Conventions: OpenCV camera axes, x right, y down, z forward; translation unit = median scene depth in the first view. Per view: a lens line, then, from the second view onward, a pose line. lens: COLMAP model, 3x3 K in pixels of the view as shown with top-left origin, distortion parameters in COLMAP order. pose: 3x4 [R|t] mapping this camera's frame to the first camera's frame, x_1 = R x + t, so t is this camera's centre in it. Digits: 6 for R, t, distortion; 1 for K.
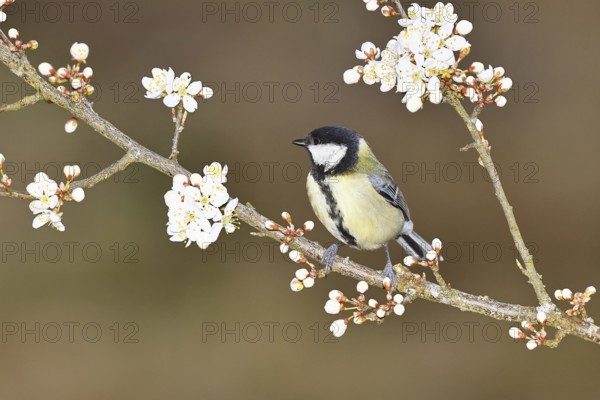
lens RADIAL K [[453.0, 0, 299.9], [0, 453.0, 200.2], [0, 0, 1]] dist [0.005303, 0.007220]
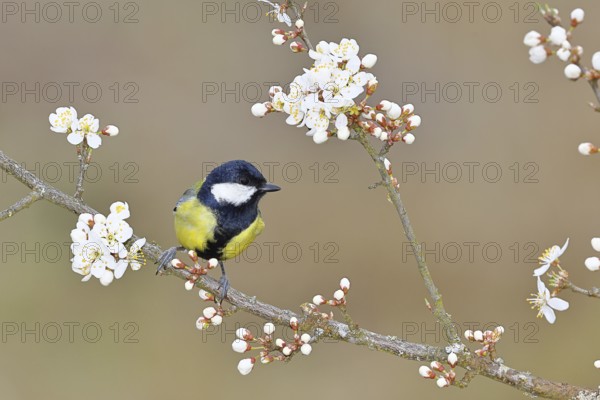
lens RADIAL K [[453.0, 0, 300.0], [0, 453.0, 200.2], [0, 0, 1]] dist [0.005303, 0.007220]
pose [[0.999952, 0.003212, -0.009282, 0.213365], [-0.003177, 0.999988, 0.003765, -0.087185], [0.009294, -0.003736, 0.999950, 0.011259]]
